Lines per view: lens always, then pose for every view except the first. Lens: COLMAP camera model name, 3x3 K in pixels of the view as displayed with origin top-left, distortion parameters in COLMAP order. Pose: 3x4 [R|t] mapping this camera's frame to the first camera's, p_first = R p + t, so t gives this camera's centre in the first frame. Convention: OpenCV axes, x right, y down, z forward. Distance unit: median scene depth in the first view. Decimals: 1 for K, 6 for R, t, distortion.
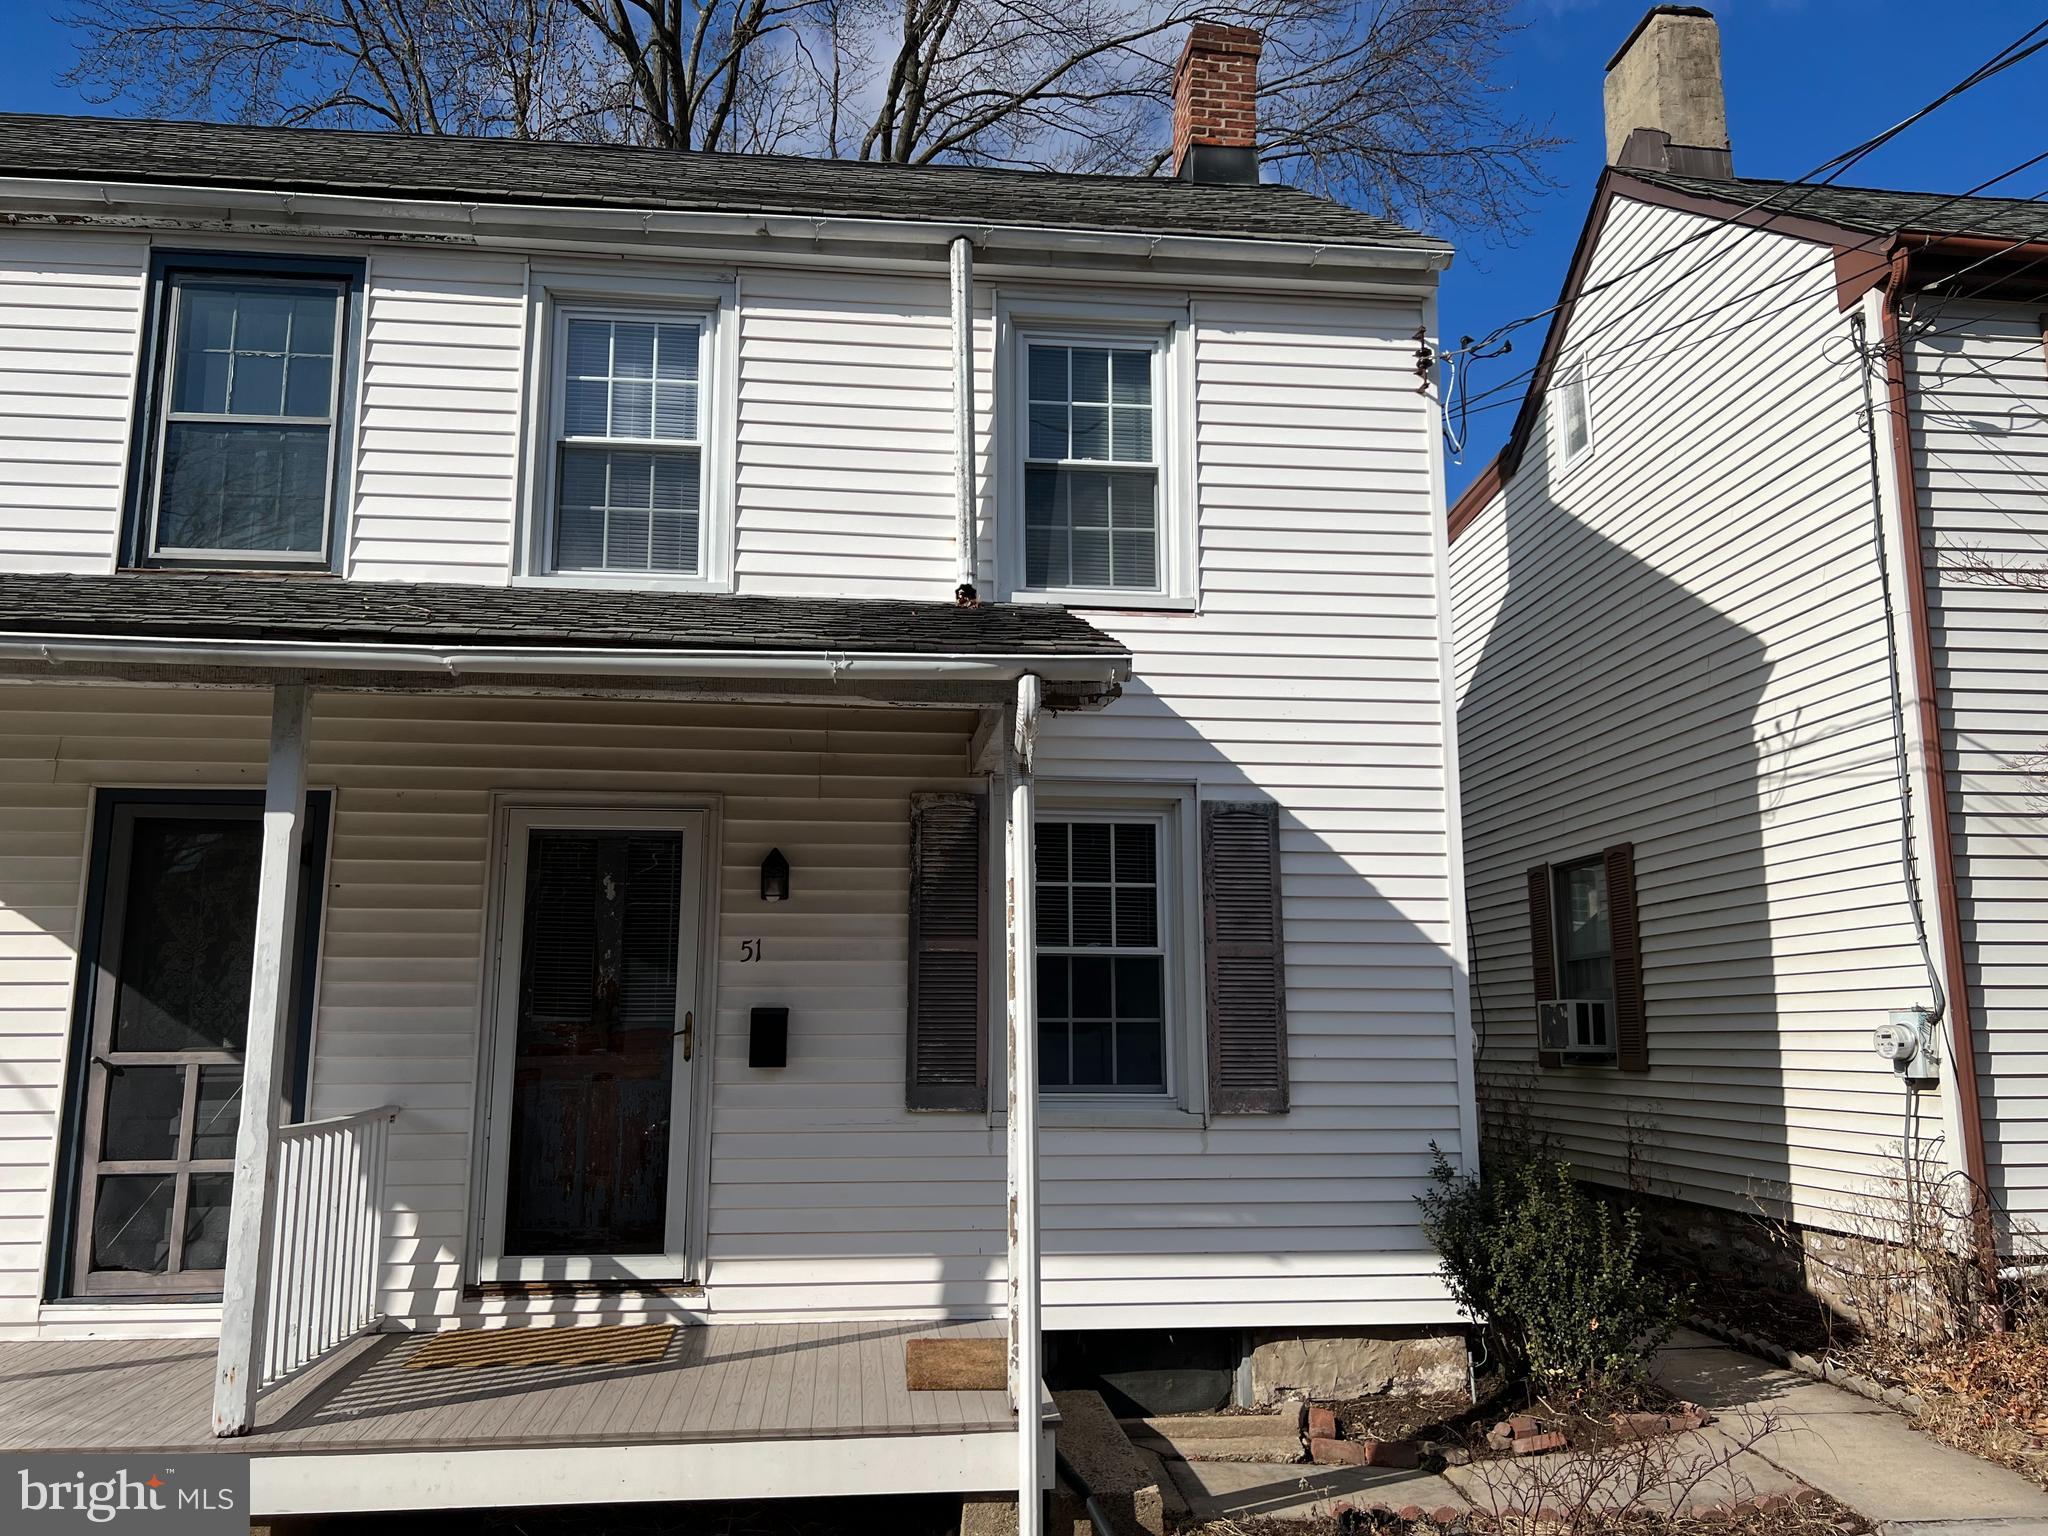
lens RADIAL K [[1563.2, 0, 1028.7], [0, 1563.2, 748.6], [0, 0, 1]] dist [0.051498, -0.065800]
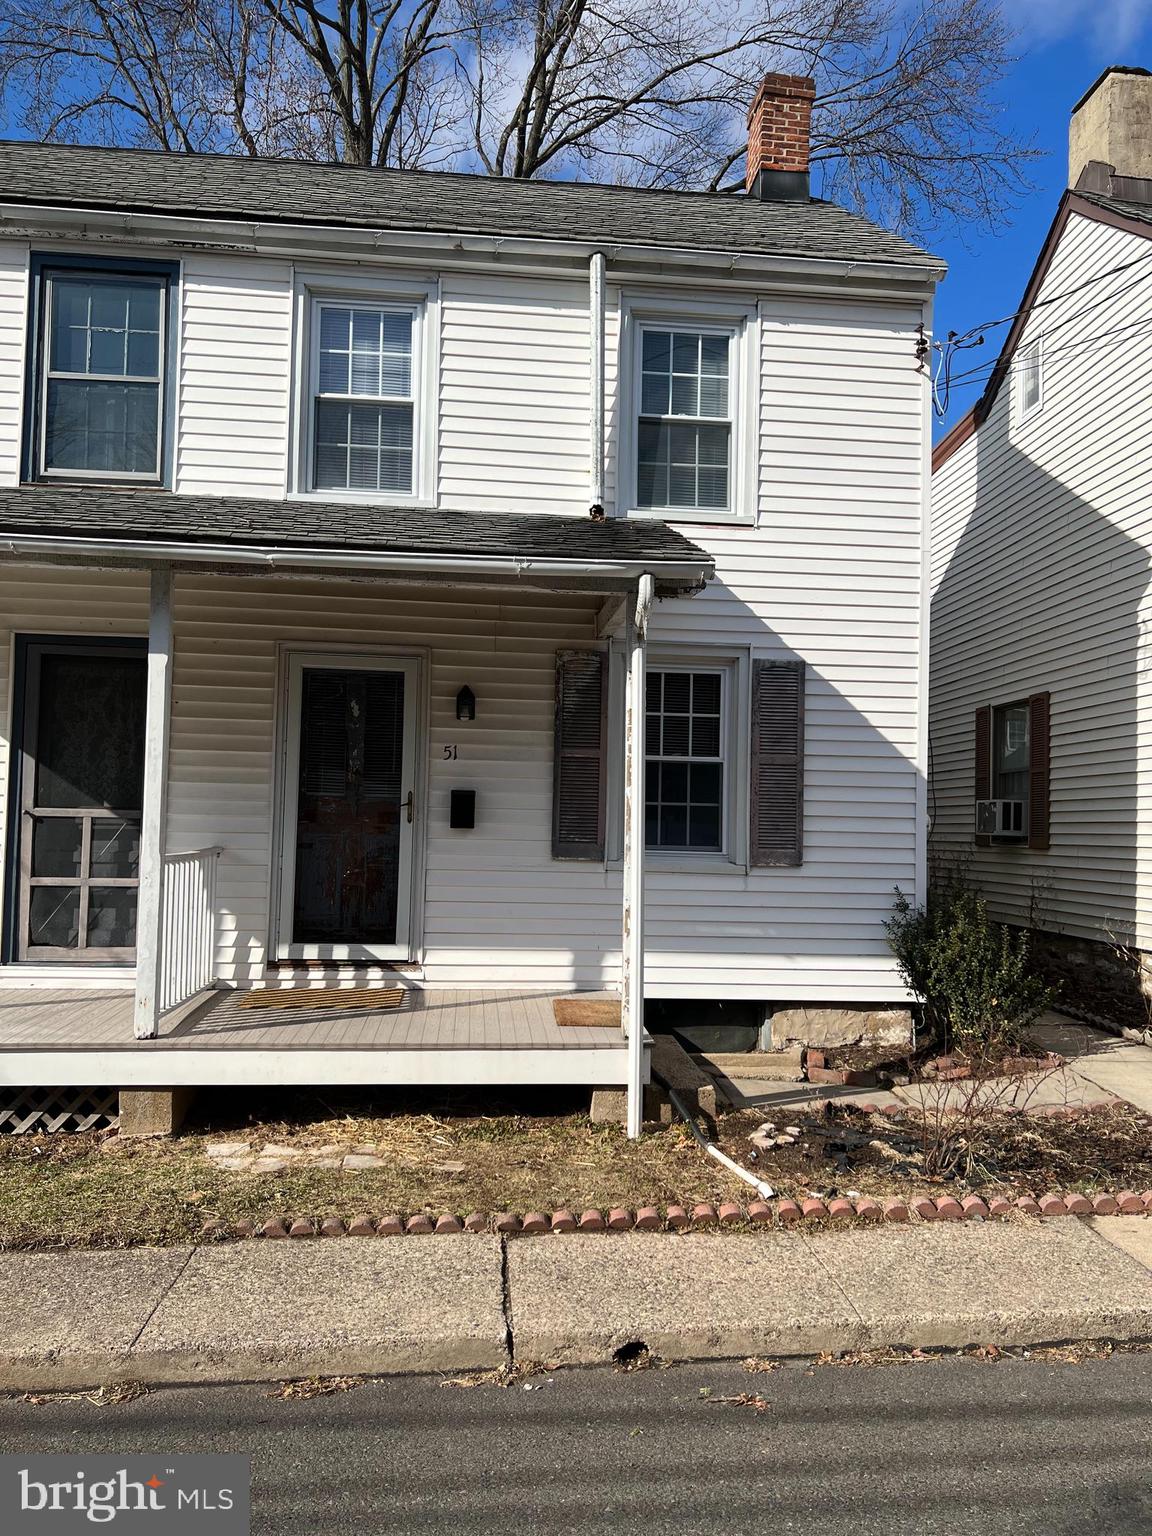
lens RADIAL K [[1172.4, 0, 606.1], [0, 1172.4, 770.3], [0, 0, 1]] dist [0.051498, -0.065800]
pose [[0.999769, 0.021454, -0.001042, -0.024976], [-0.021119, 0.990676, 0.134595, -0.008043], [0.003920, -0.134542, 0.990900, -0.112920]]
